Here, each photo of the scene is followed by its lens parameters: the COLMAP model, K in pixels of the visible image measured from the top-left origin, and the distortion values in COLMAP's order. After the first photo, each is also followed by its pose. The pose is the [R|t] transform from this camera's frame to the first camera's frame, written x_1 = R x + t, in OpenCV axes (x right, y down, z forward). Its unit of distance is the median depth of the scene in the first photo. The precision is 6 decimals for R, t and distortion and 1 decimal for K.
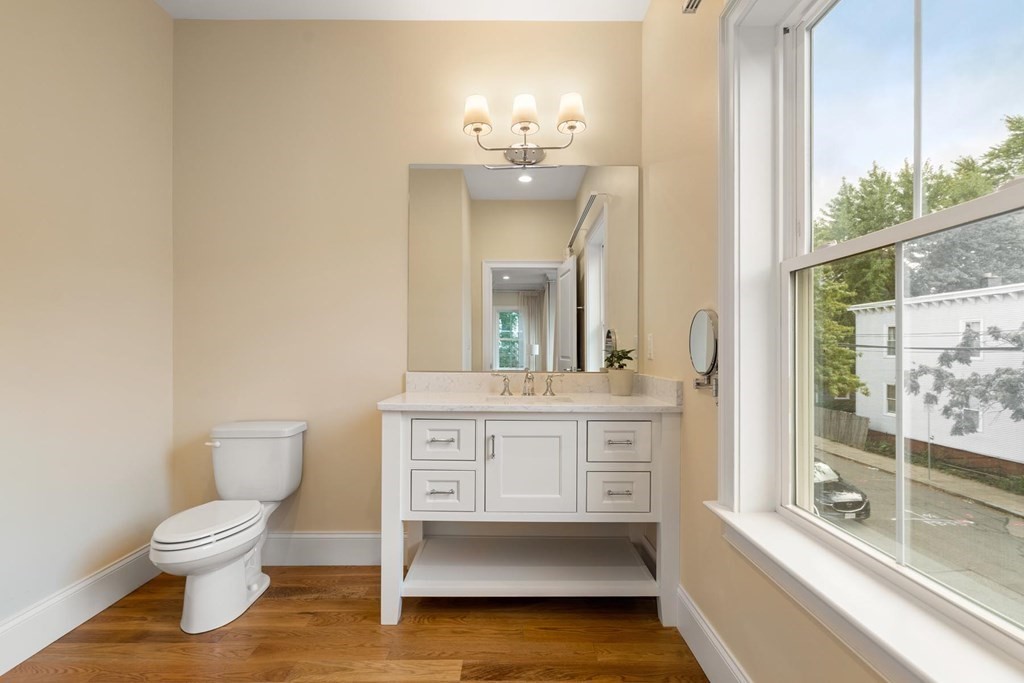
lens RADIAL K [[476.9, 0, 511.7], [0, 476.9, 350.0], [0, 0, 1]] dist [-0.006142, 0.003786]
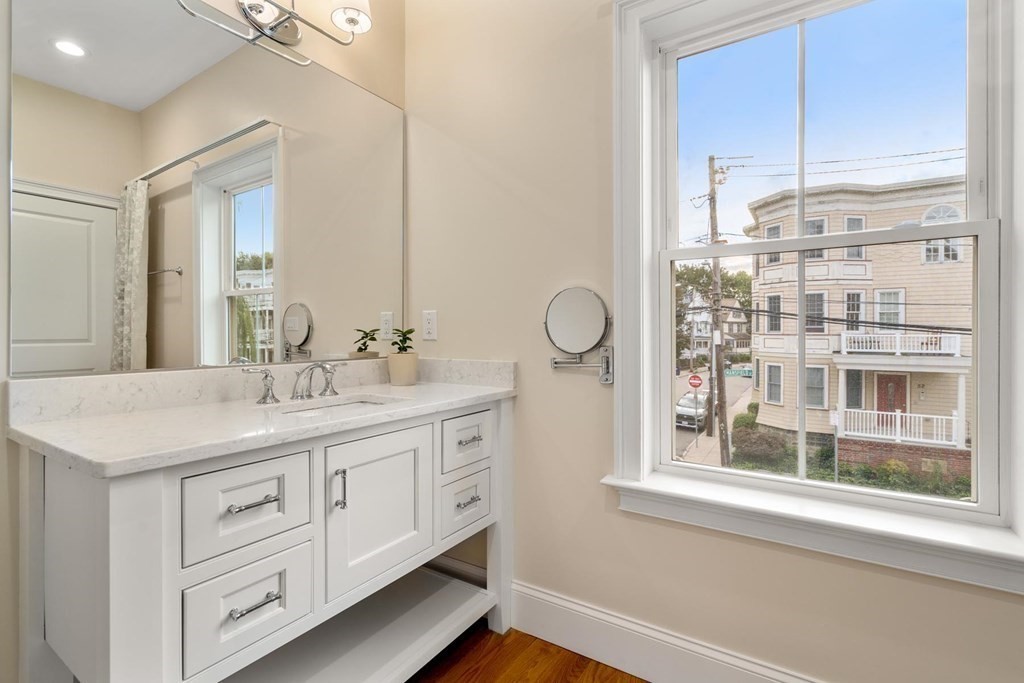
lens RADIAL K [[476.9, 0, 513.5], [0, 476.9, 331.9], [0, 0, 1]] dist [-0.006142, 0.003786]
pose [[0.541998, -0.003841, 0.840371, -0.422563], [0.002850, 0.999992, 0.002732, 0.003763], [-0.840375, 0.000914, 0.542005, 0.487183]]
